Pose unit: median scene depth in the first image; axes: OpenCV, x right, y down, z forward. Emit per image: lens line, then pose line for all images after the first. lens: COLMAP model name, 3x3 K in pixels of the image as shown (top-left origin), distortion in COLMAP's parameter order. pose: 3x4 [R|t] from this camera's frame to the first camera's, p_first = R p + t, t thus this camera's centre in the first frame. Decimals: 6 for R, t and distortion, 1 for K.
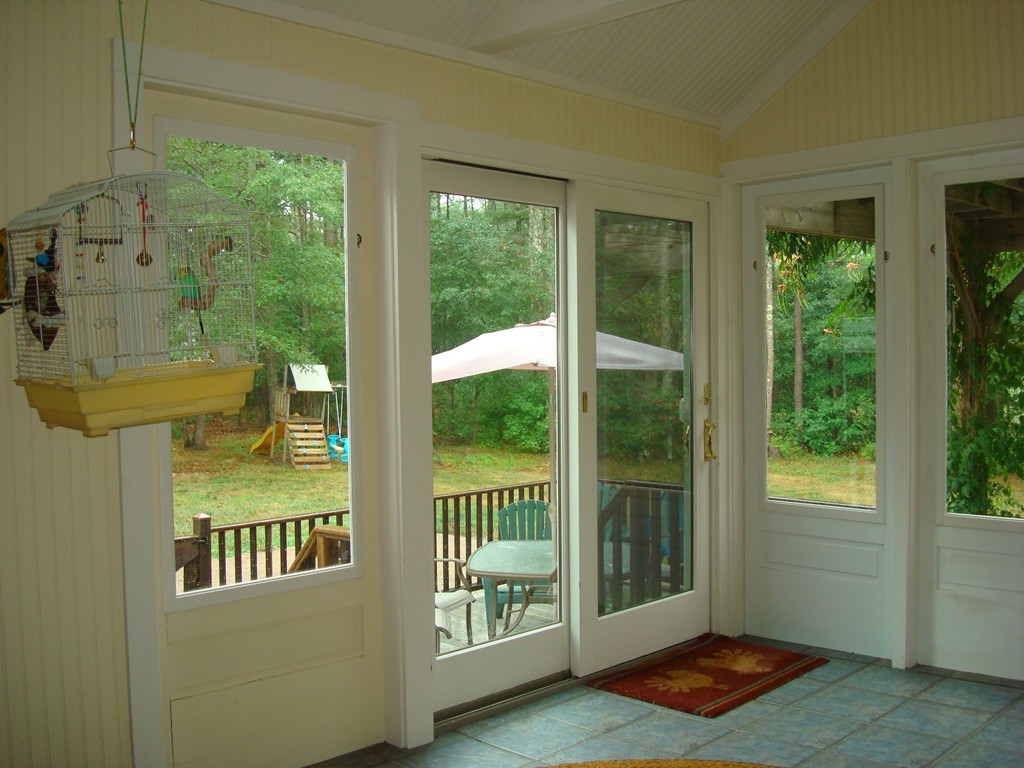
lens RADIAL K [[1083.0, 0, 515.4], [0, 1083.0, 378.2], [0, 0, 1]] dist [-0.093218, -0.066117]
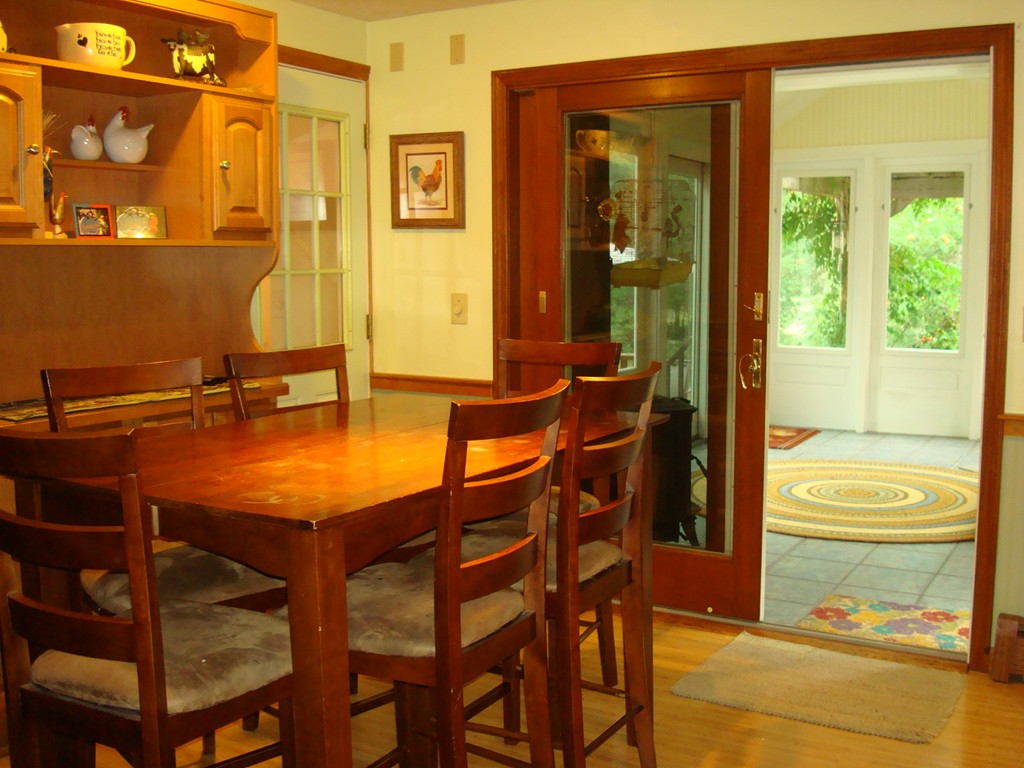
lens RADIAL K [[1083.0, 0, 515.4], [0, 1083.0, 378.2], [0, 0, 1]] dist [-0.093218, -0.066117]
pose [[0.973865, -0.013818, 0.226706, -0.657987], [-0.004162, 0.996895, 0.078638, 0.033582], [-0.227089, -0.077527, 0.970783, -0.687087]]
